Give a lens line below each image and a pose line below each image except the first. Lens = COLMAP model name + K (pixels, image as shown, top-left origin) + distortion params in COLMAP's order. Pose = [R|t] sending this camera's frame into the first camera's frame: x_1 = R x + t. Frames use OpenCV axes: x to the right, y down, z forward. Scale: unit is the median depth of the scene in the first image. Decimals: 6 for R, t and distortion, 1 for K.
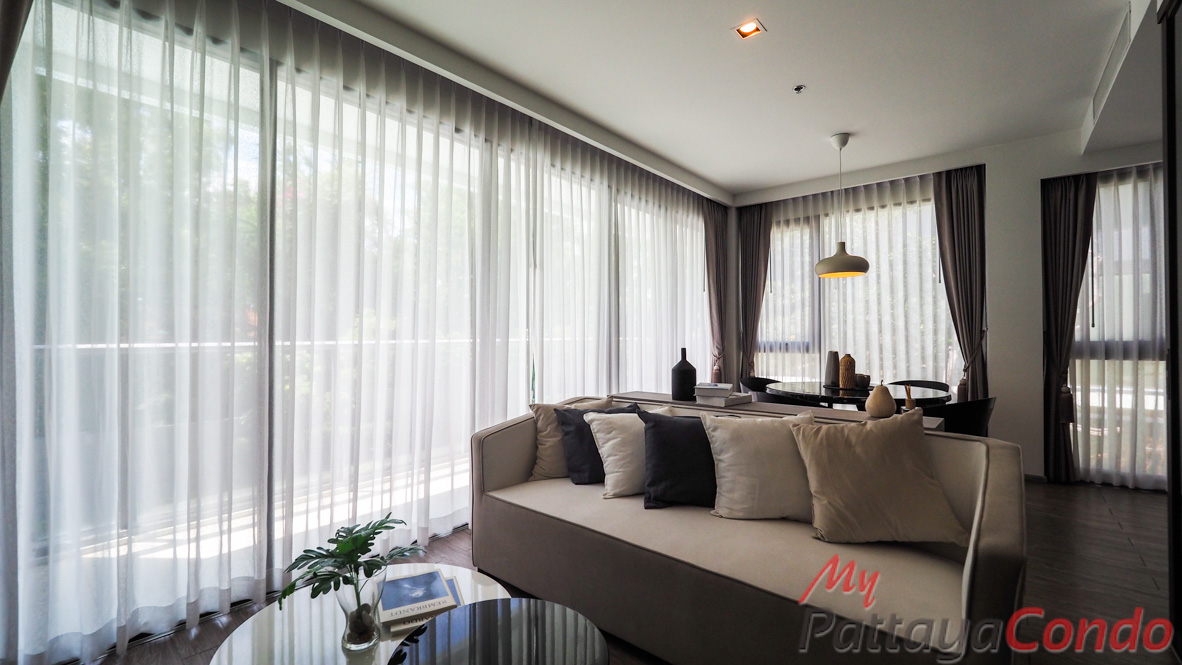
lens RADIAL K [[495.1, 0, 602.4], [0, 495.1, 334.7], [0, 0, 1]] dist [-0.001879, -0.000376]
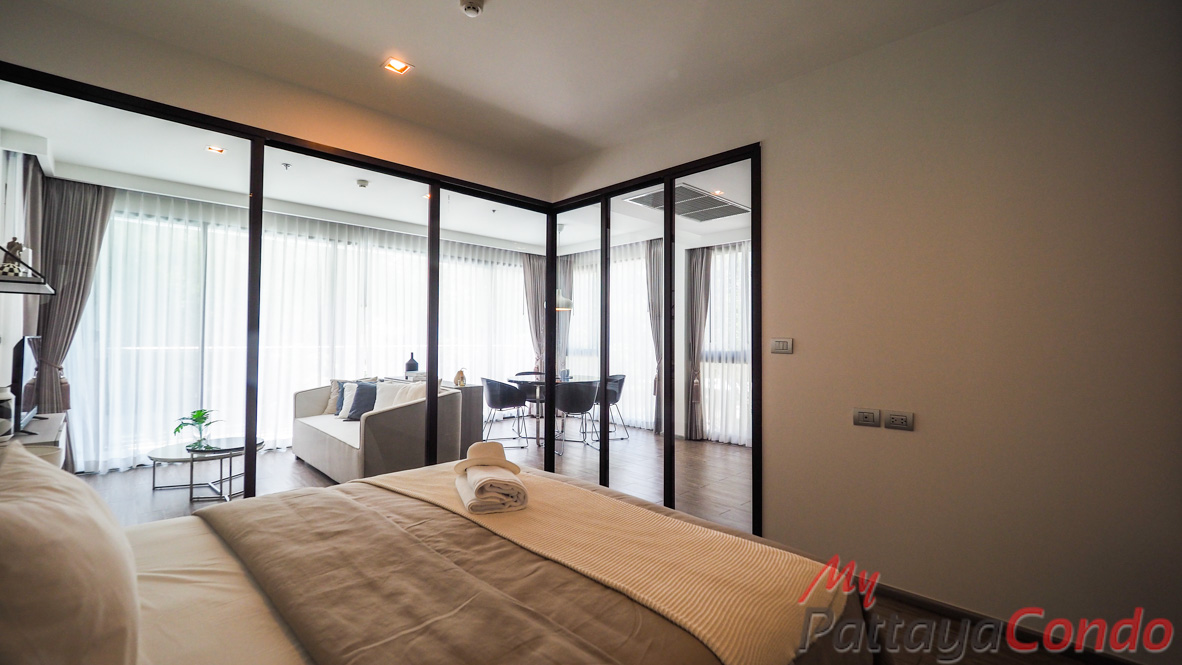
lens RADIAL K [[495.1, 0, 579.5], [0, 495.1, 329.5], [0, 0, 1]] dist [-0.001879, -0.000376]
pose [[0.997412, 0.005008, -0.071720, 0.904647], [-0.007245, 0.999494, -0.030964, -0.005870], [0.071529, 0.031403, 0.996944, -0.838078]]
